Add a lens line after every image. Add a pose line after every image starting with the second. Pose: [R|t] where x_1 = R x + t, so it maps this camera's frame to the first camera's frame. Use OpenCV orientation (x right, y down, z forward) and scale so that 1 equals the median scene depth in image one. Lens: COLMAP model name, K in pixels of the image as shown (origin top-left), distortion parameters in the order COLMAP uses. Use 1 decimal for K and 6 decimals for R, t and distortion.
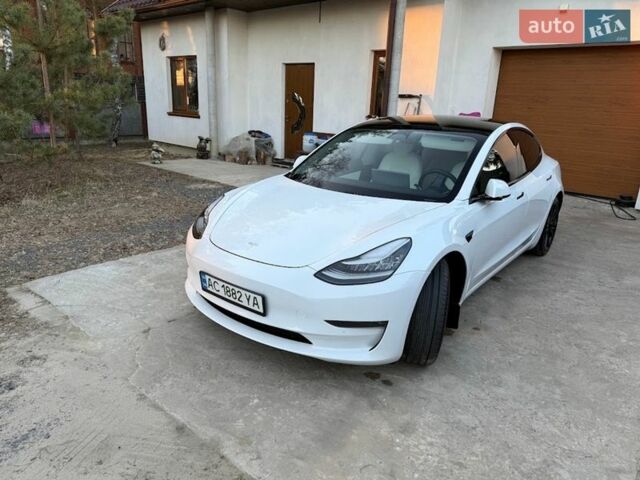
lens RADIAL K [[450.6, 0, 317.0], [0, 450.6, 235.4], [0, 0, 1]] dist [0.046471, -0.052558]
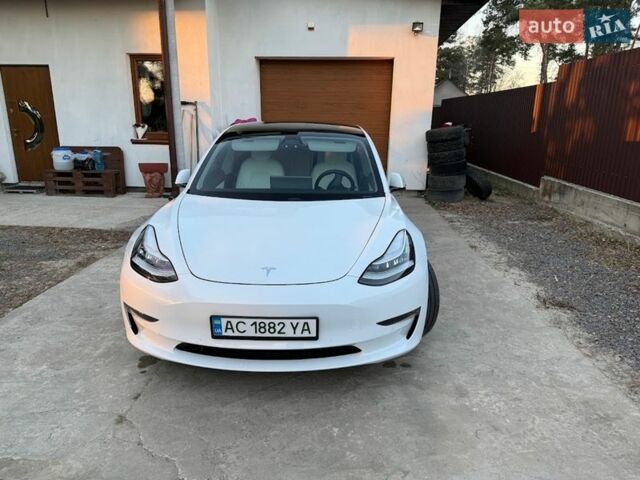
lens RADIAL K [[450.6, 0, 317.5], [0, 450.6, 240.7], [0, 0, 1]] dist [0.046471, -0.052558]
pose [[0.797355, -0.189239, 0.573075, -0.528311], [0.191495, 0.979830, 0.057118, -0.062494], [-0.572325, 0.064197, 0.817510, 0.202189]]
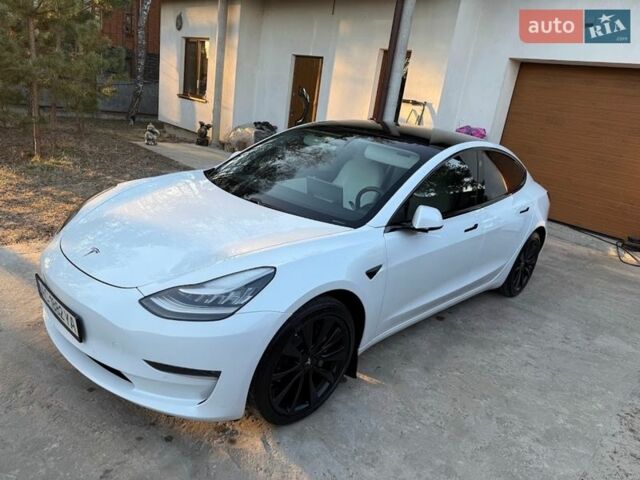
lens RADIAL K [[450.6, 0, 317.9], [0, 450.6, 239.4], [0, 0, 1]] dist [0.046471, -0.052558]
pose [[0.991123, 0.121362, -0.054276, 0.280380], [-0.120709, 0.992572, 0.015165, -0.058077], [0.055713, -0.008479, 0.998411, 0.187187]]
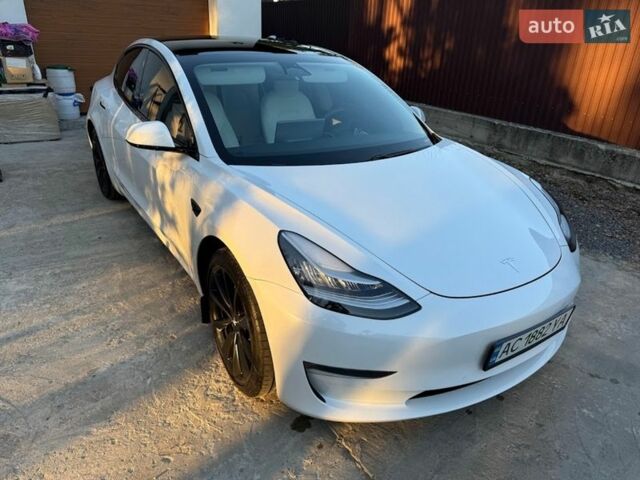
lens RADIAL K [[450.6, 0, 323.5], [0, 450.6, 241.3], [0, 0, 1]] dist [0.046471, -0.052558]
pose [[0.306273, -0.424363, 0.852122, -0.748948], [0.240315, 0.900614, 0.362138, -0.302309], [-0.921111, 0.093865, 0.377814, 0.933512]]
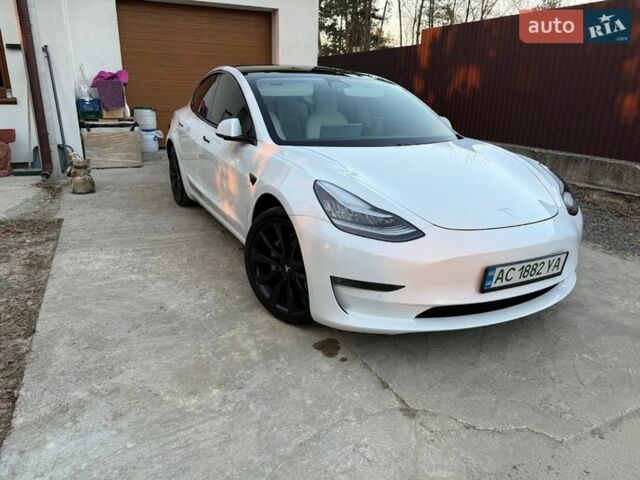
lens RADIAL K [[450.6, 0, 323.0], [0, 450.6, 244.3], [0, 0, 1]] dist [0.046471, -0.052558]
pose [[0.416628, -0.321190, 0.850446, -0.931379], [0.251602, 0.939702, 0.231641, -0.181259], [-0.873566, 0.117466, 0.472318, 0.851289]]
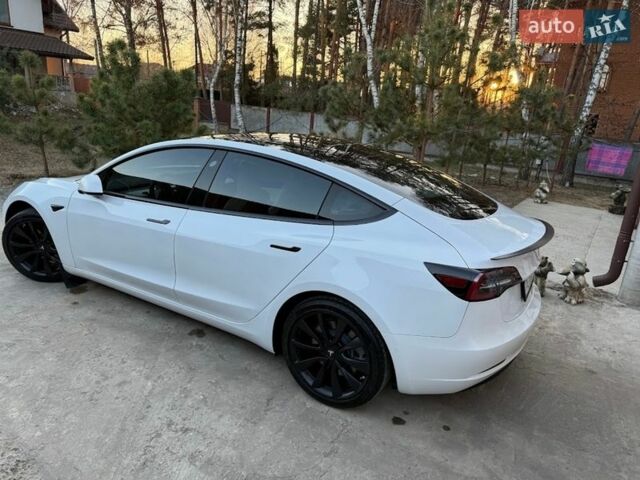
lens RADIAL K [[450.6, 0, 319.0], [0, 450.6, 241.6], [0, 0, 1]] dist [0.046471, -0.052558]
pose [[0.152139, 0.263277, -0.952648, 1.696354], [-0.345214, 0.917318, 0.198382, -0.417633], [0.926111, 0.298686, 0.230446, 1.450736]]
